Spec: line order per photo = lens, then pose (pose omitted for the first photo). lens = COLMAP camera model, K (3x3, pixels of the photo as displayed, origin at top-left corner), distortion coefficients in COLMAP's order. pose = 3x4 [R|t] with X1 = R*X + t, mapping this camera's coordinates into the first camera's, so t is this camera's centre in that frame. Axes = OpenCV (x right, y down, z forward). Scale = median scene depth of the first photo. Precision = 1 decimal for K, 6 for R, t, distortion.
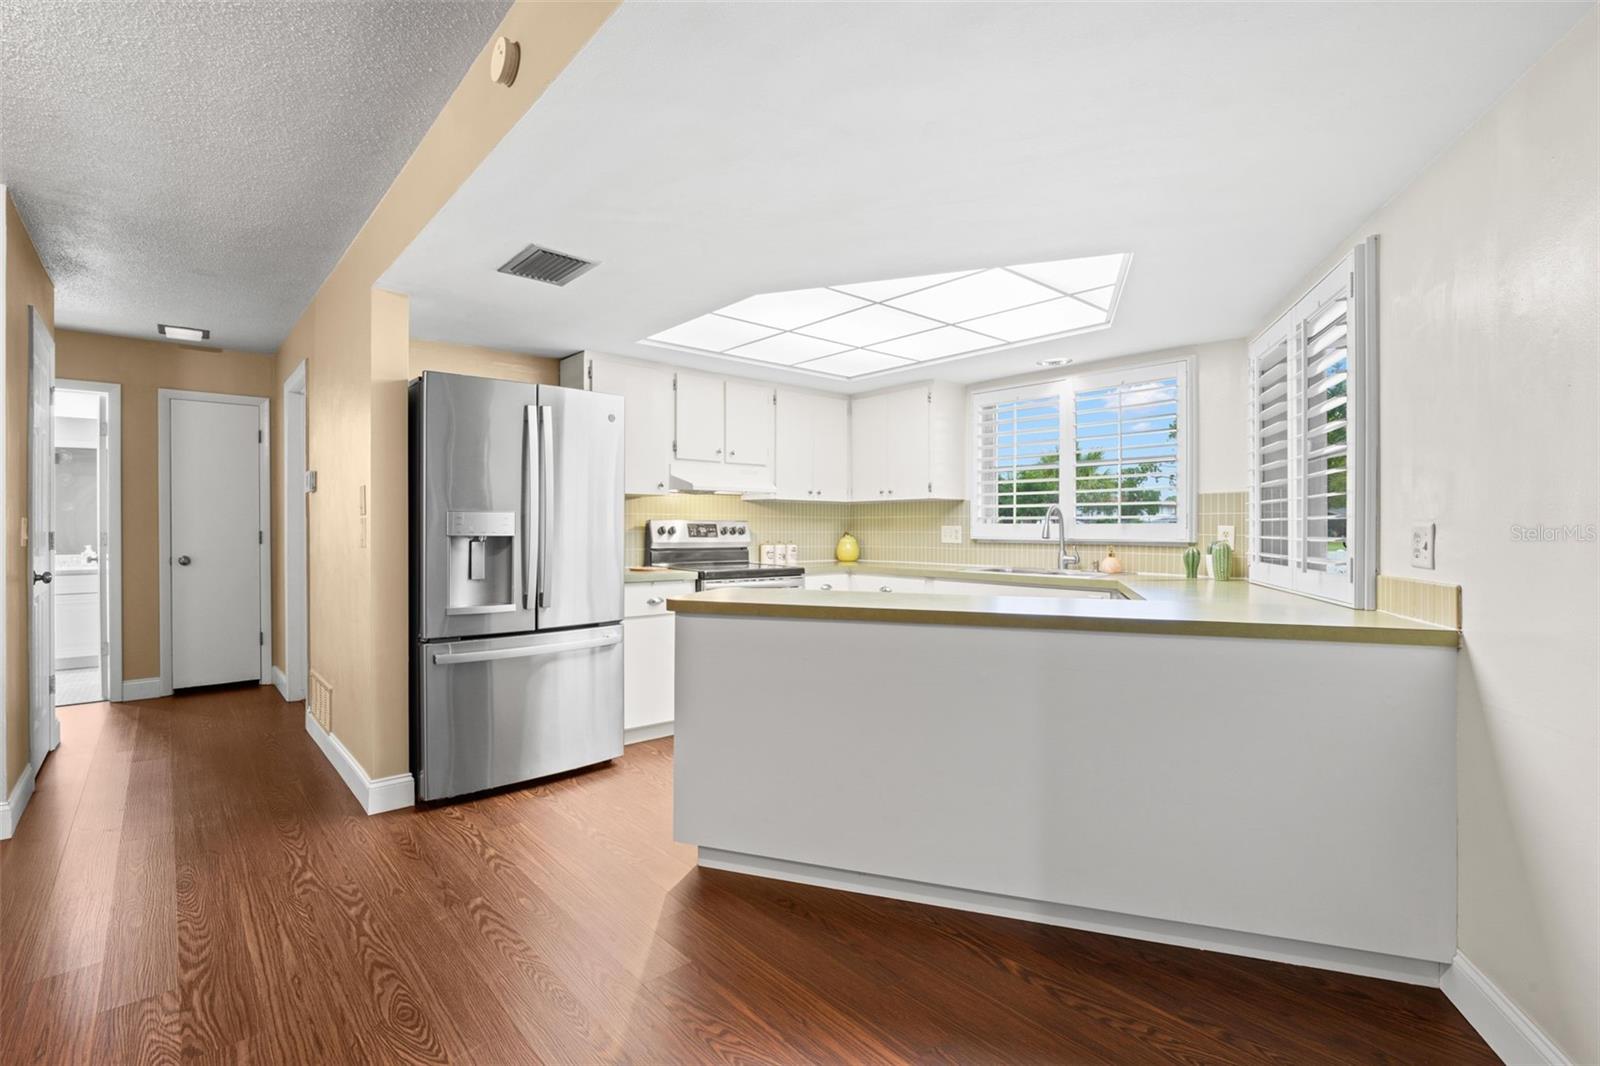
lens RADIAL K [[750.3, 0, 784.2], [0, 750.3, 532.8], [0, 0, 1]] dist [0.014238, -0.000081]
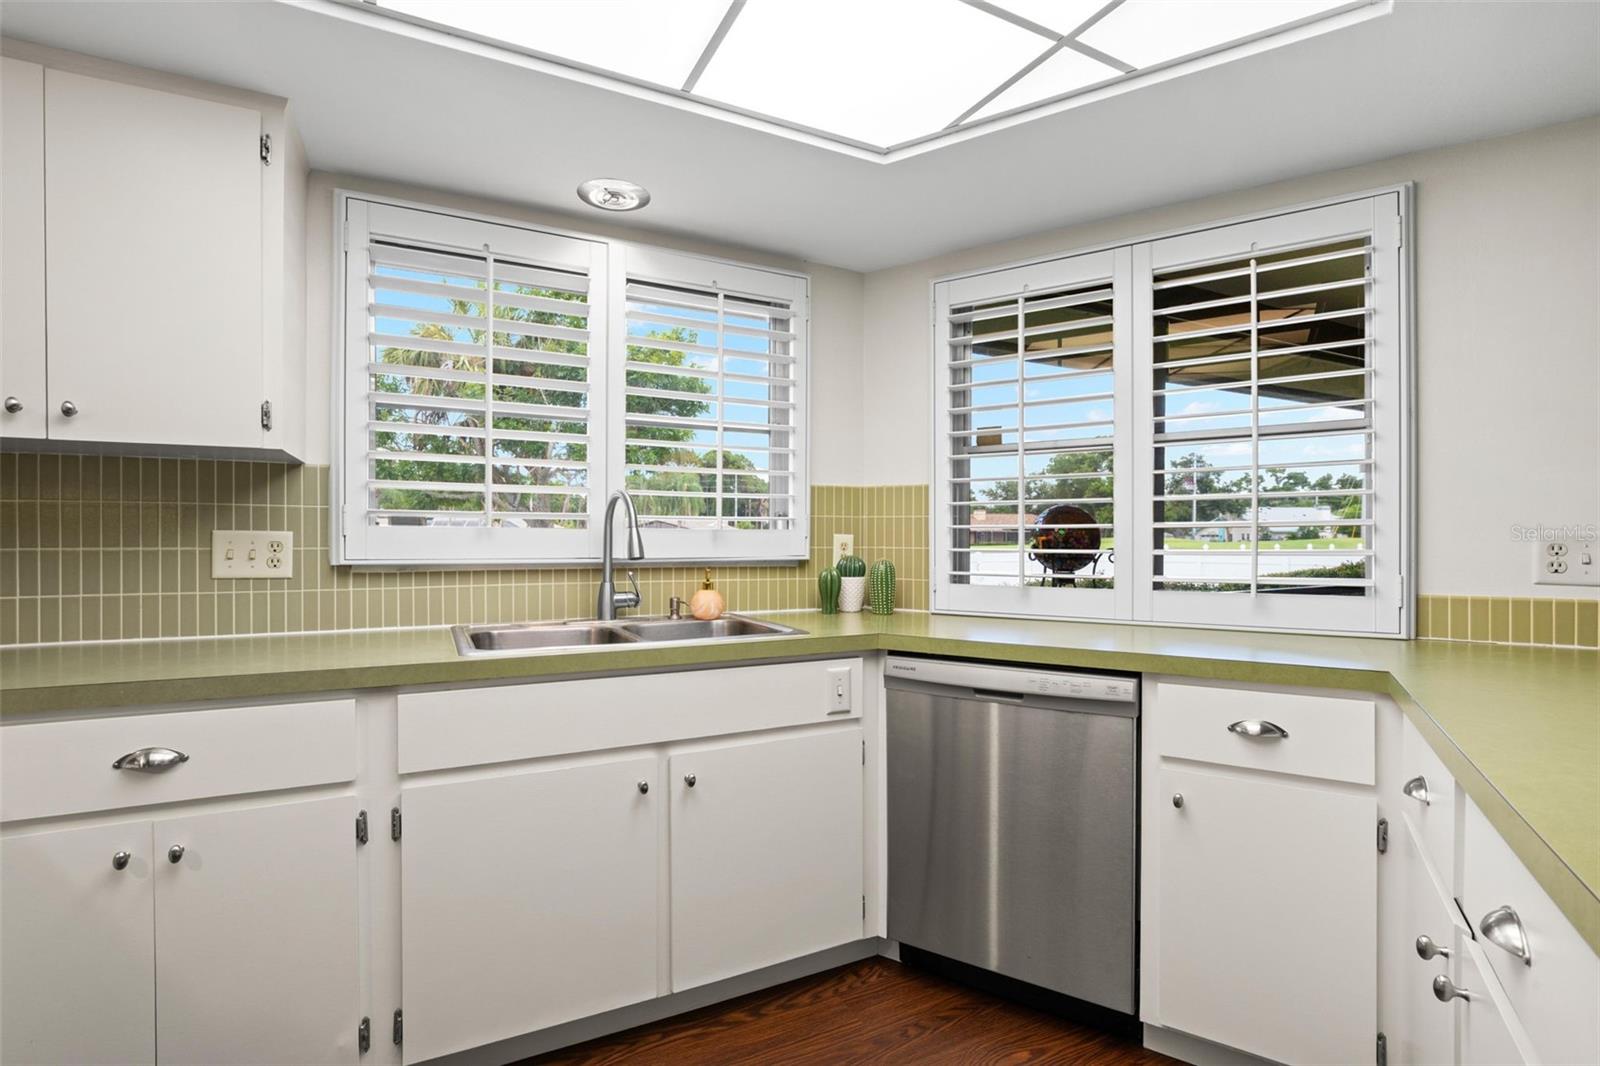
lens RADIAL K [[750.3, 0, 788.6], [0, 750.3, 534.5], [0, 0, 1]] dist [0.014238, -0.000081]
pose [[0.247394, -0.007133, 0.968889, -0.086126], [-0.000209, 0.999972, 0.007415, -0.012284], [-0.968915, -0.002037, 0.247385, 0.761518]]
